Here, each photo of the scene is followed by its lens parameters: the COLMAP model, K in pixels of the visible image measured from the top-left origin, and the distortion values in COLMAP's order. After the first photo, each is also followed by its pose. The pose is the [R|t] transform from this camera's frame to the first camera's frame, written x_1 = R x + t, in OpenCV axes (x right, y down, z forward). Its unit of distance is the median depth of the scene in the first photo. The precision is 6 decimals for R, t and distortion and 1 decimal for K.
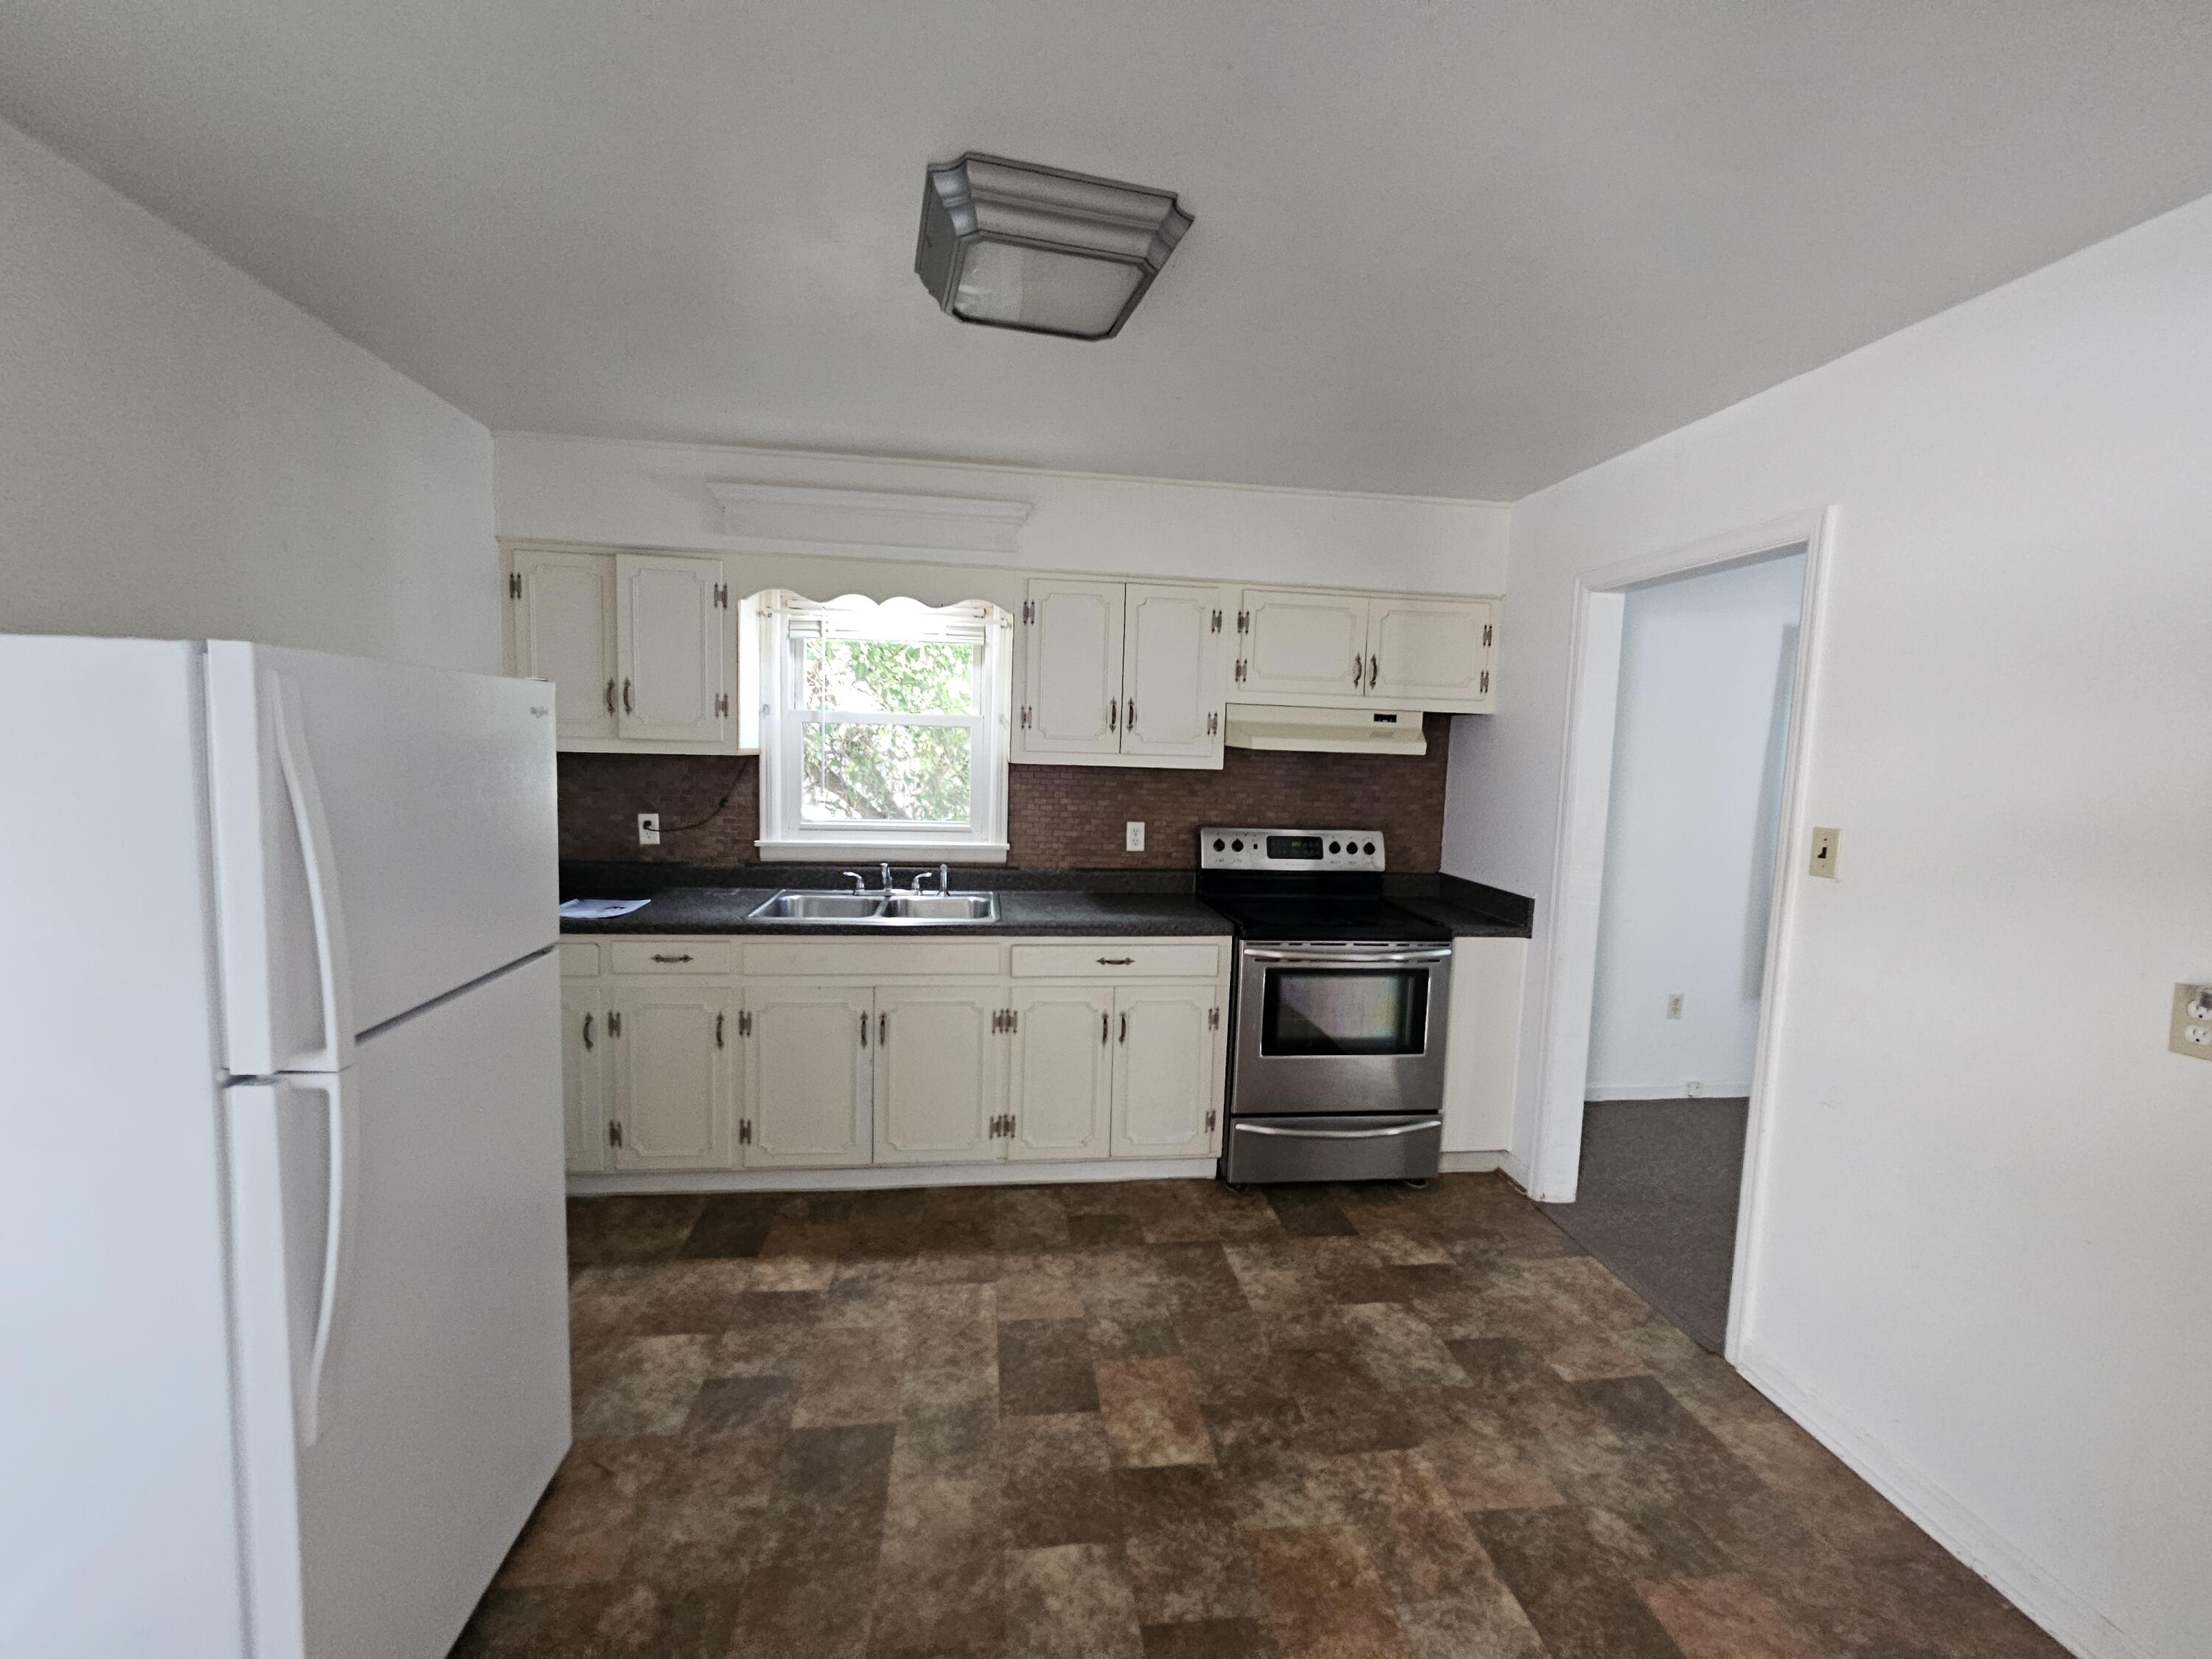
lens RADIAL K [[911.2, 0, 1106.0], [0, 911.2, 829.5], [0, 0, 1]] dist [0.000384, 0.000029]
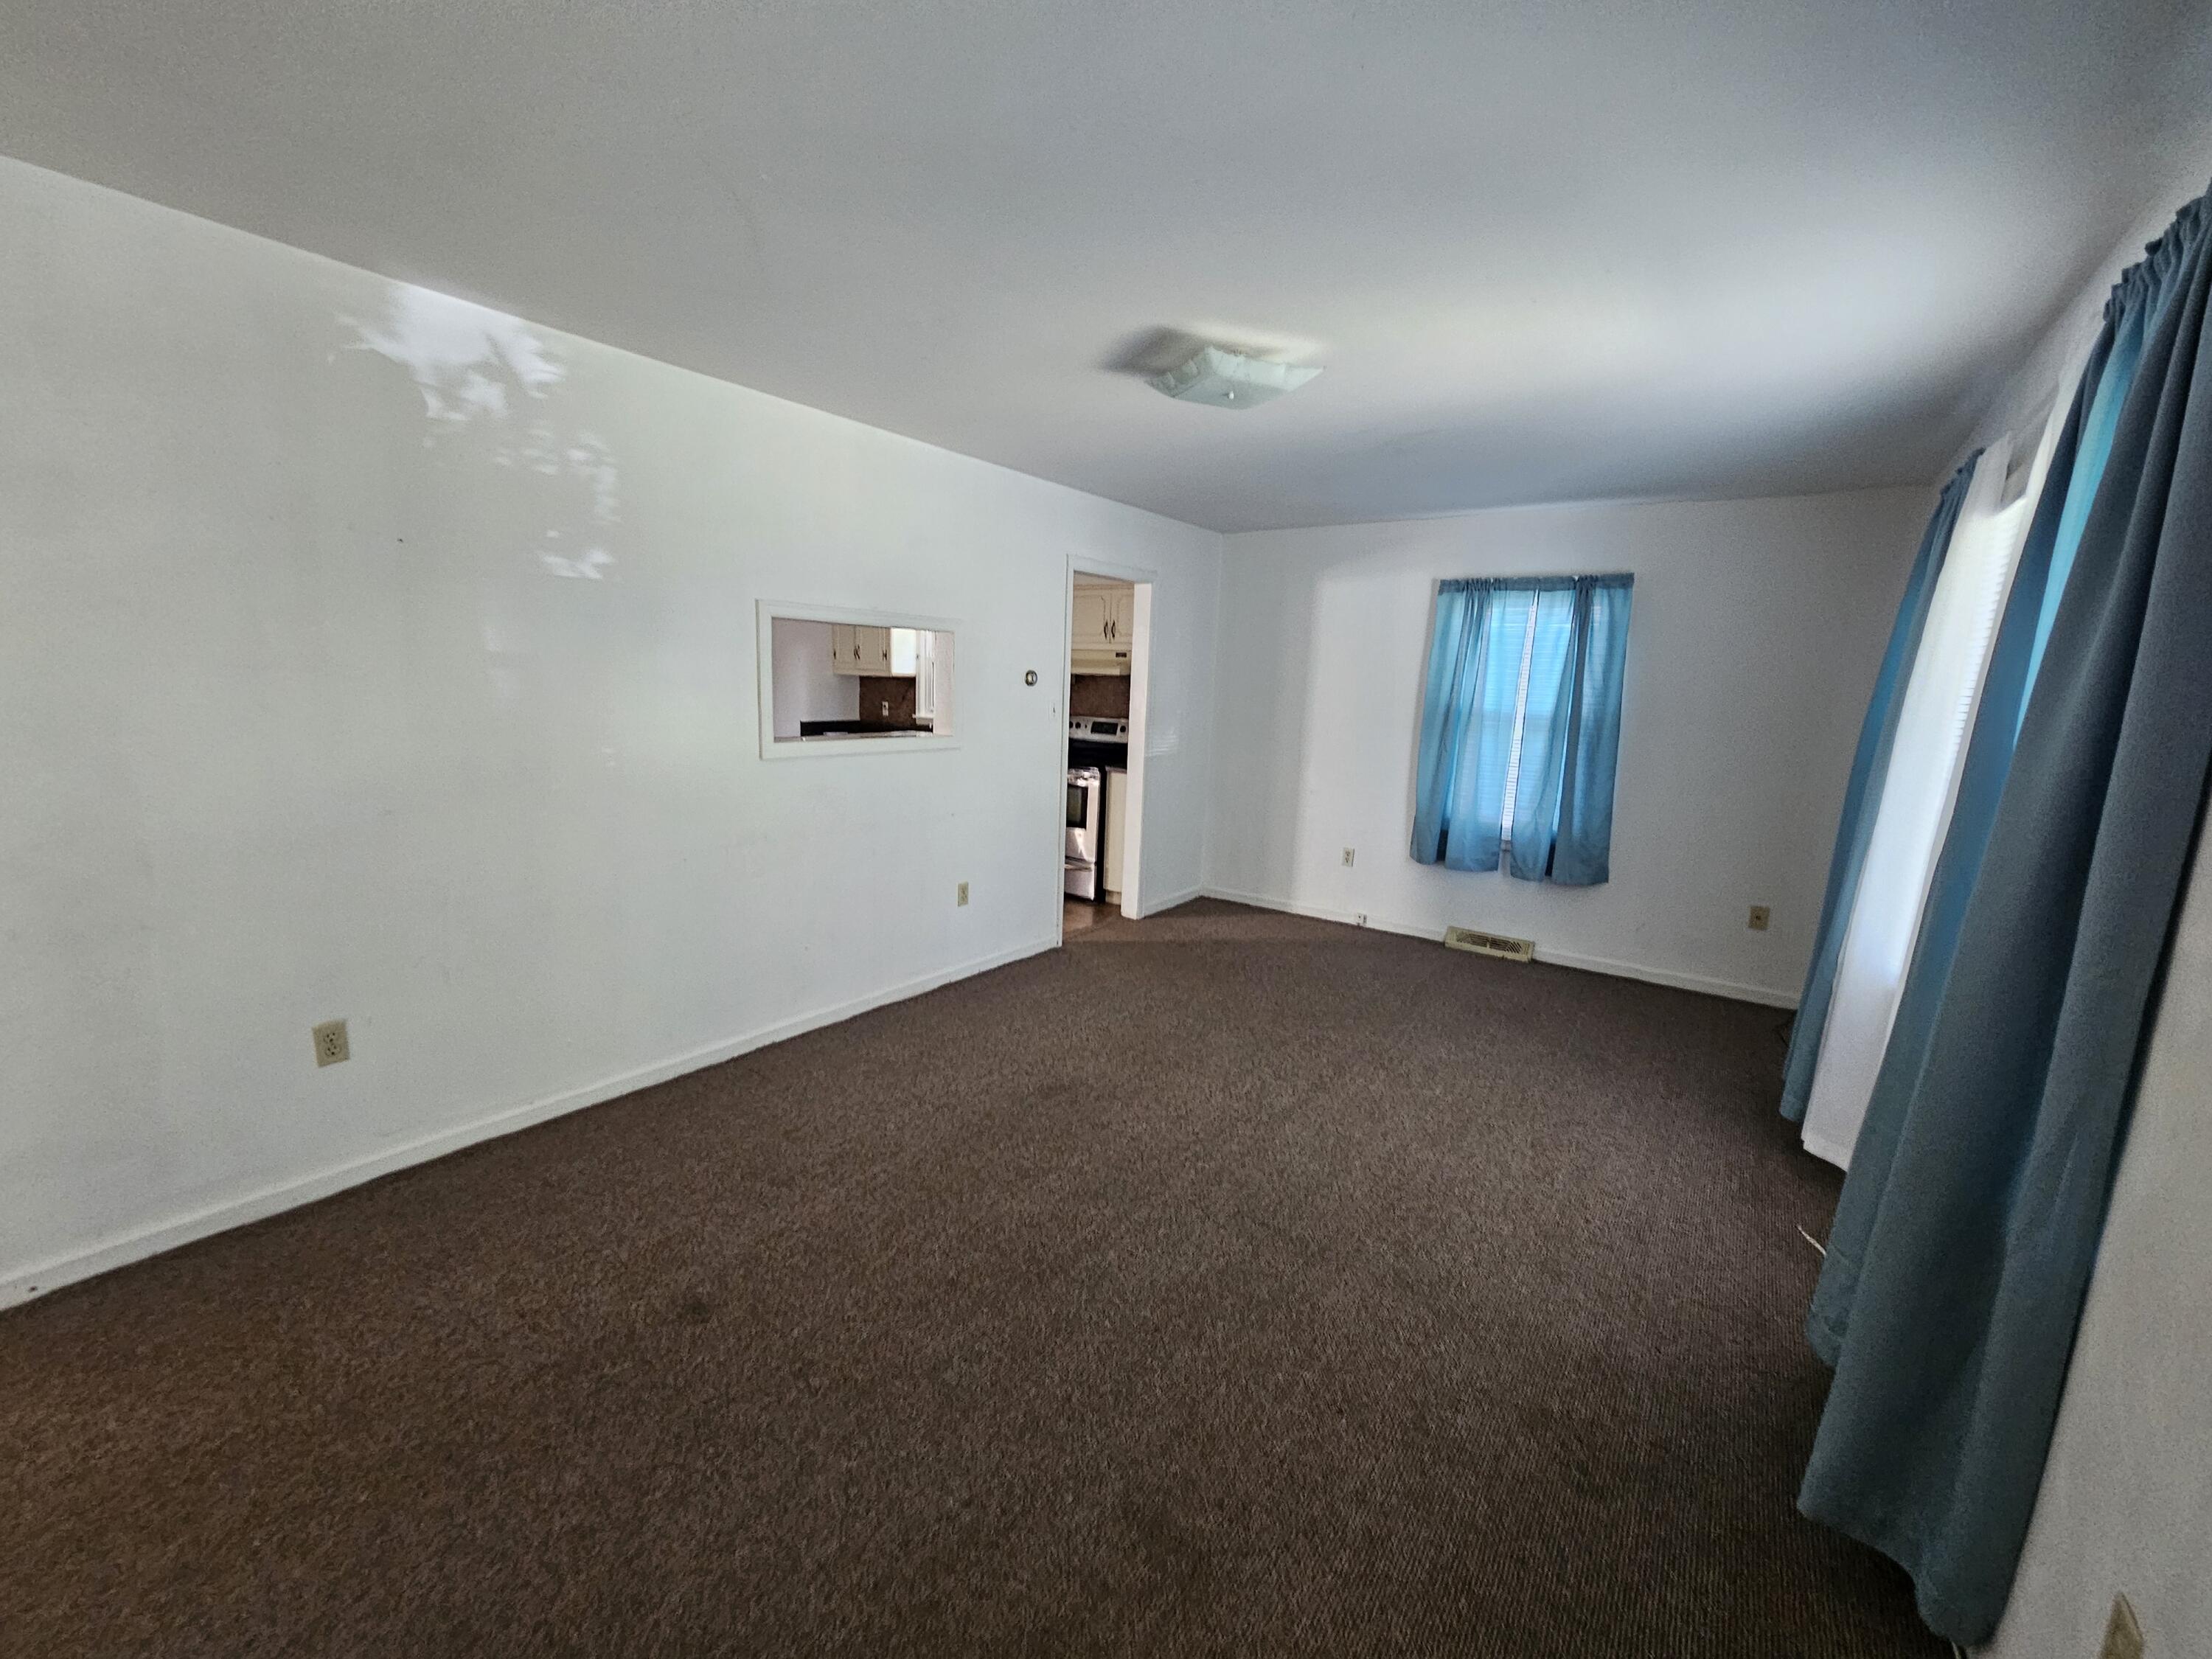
lens RADIAL K [[911.2, 0, 1106.0], [0, 911.2, 829.5], [0, 0, 1]] dist [0.000384, 0.000029]
pose [[0.728623, 0.108613, -0.676248, 2.478885], [-0.072356, 0.994028, 0.081691, 0.122543], [0.681082, -0.010591, 0.732130, -0.546466]]
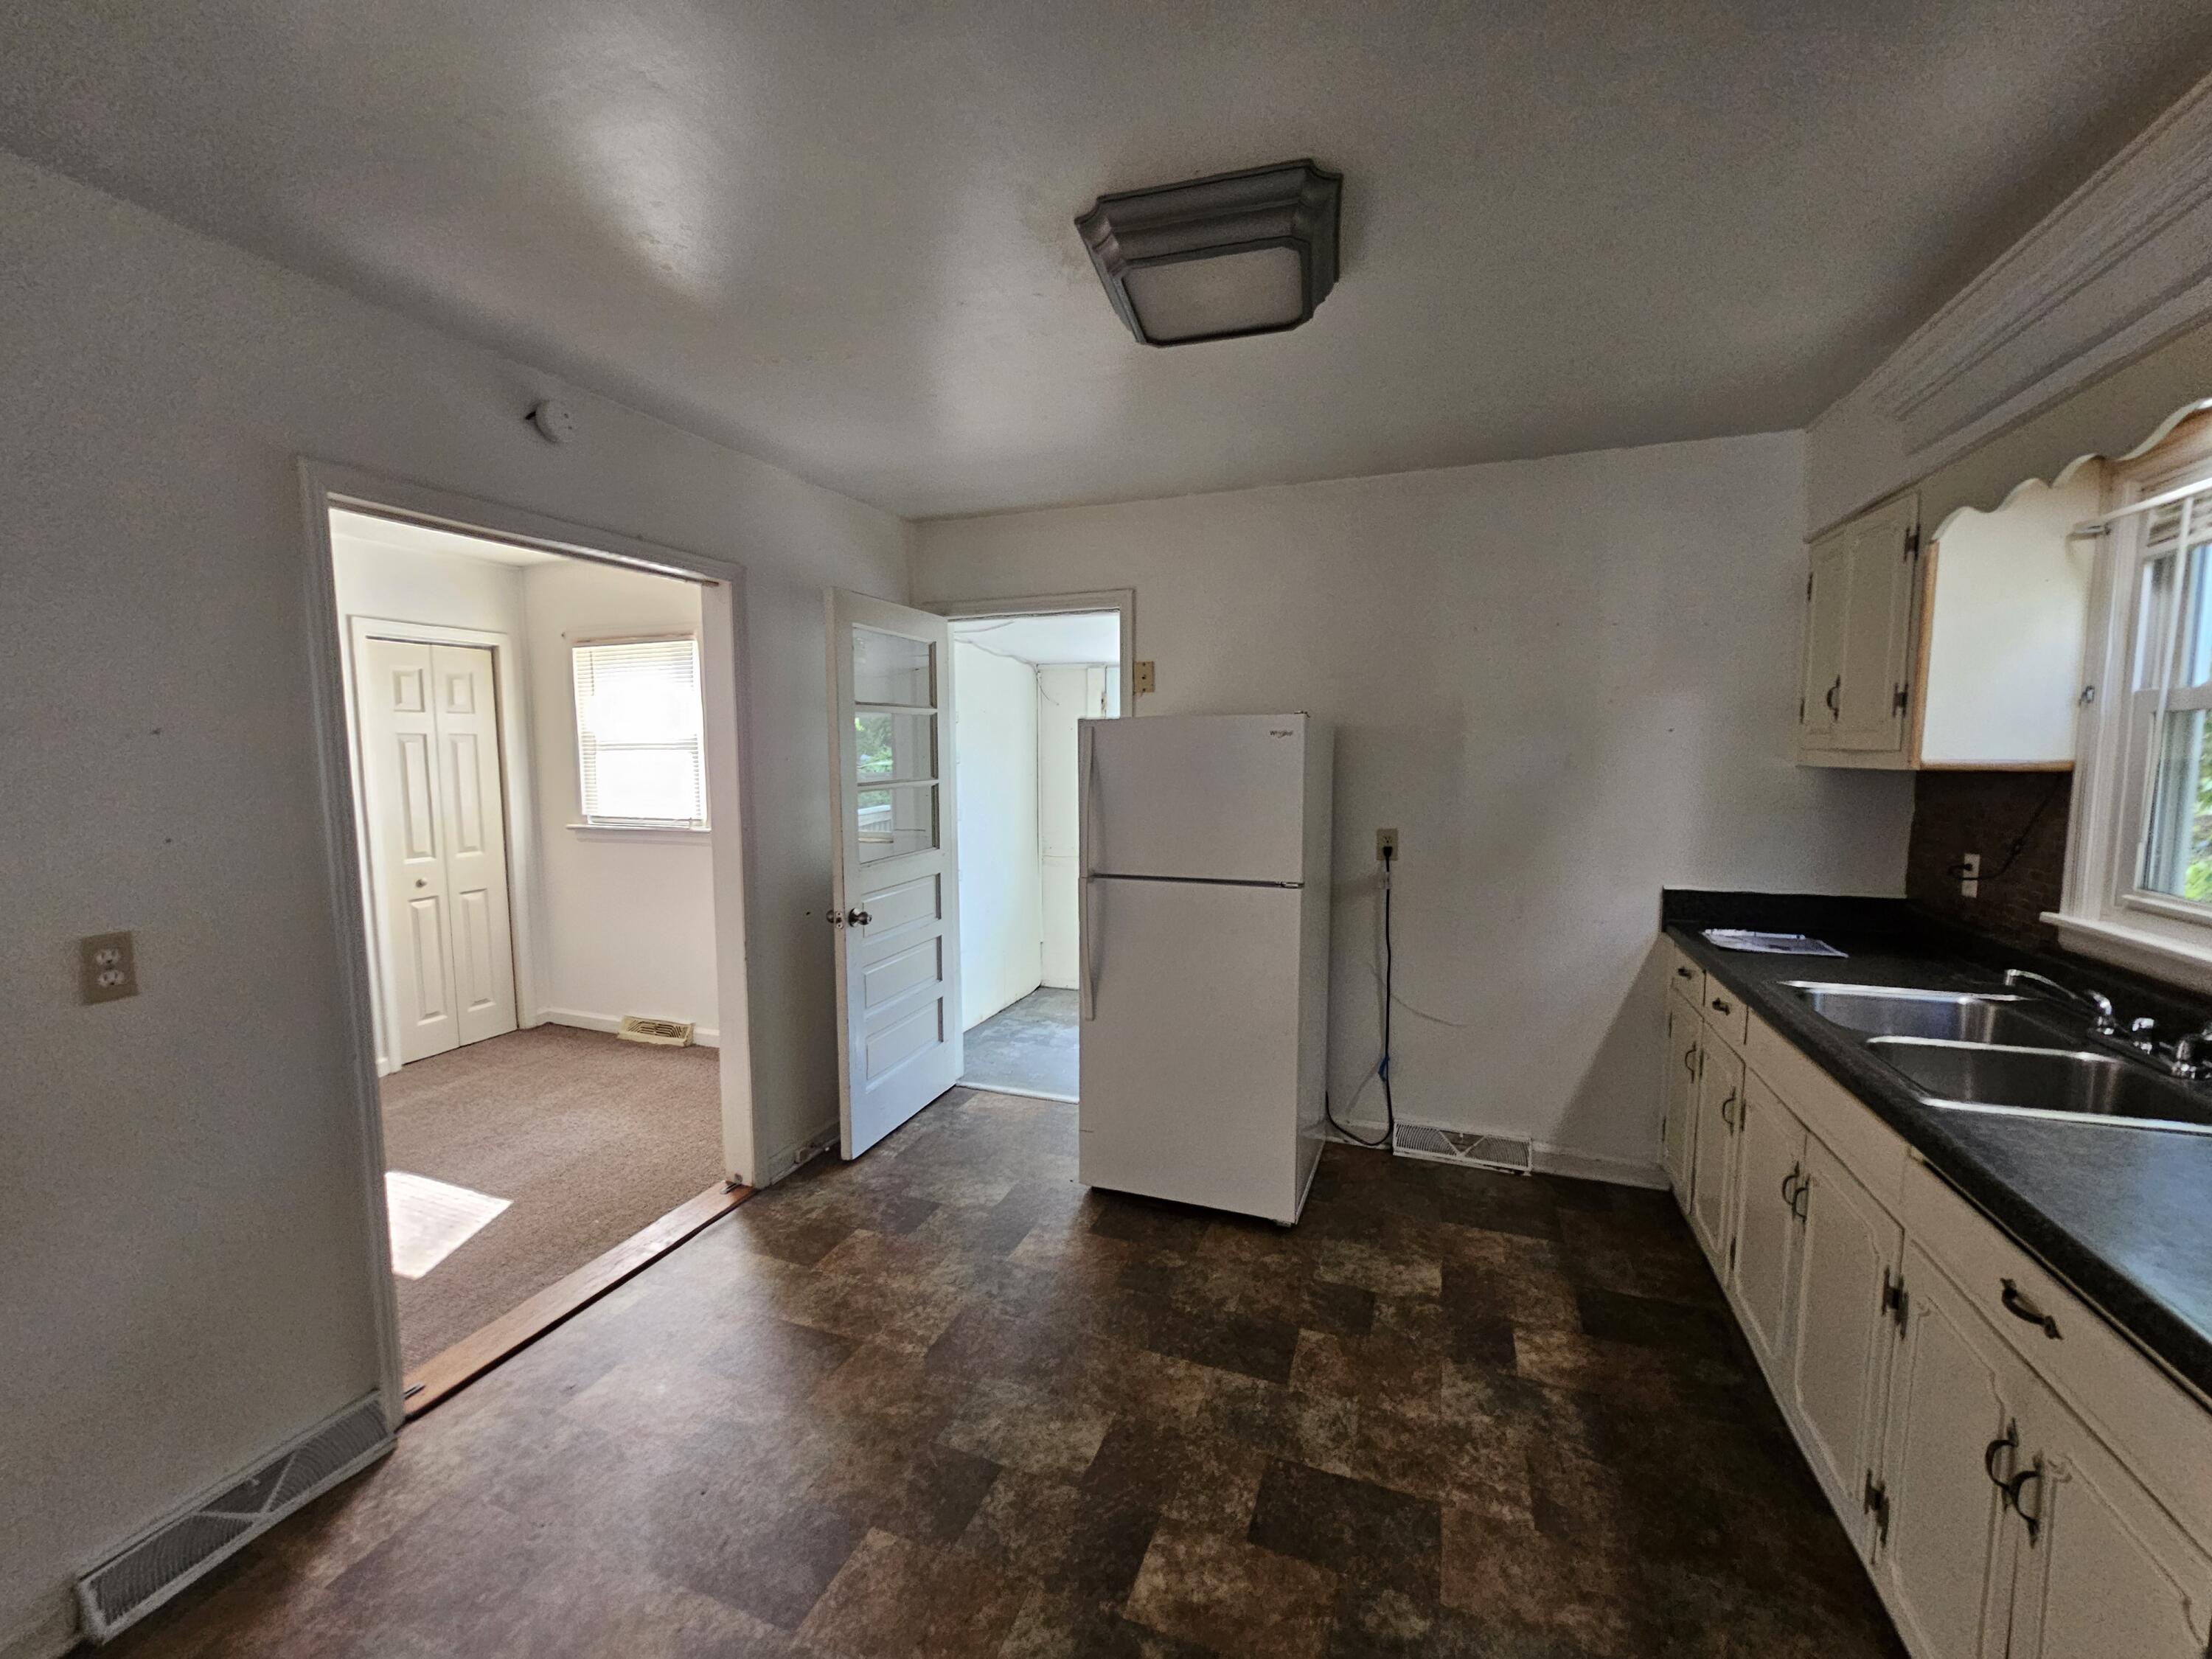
lens RADIAL K [[907.7, 0, 1057.9], [0, 907.7, 827.7], [0, 0, 1]] dist [-0.002268, -0.000216]
pose [[-0.503416, 0.050699, -0.862556, 0.760229], [-0.091809, 0.989487, 0.111743, -0.082615], [0.859153, 0.135444, -0.493468, 1.172787]]
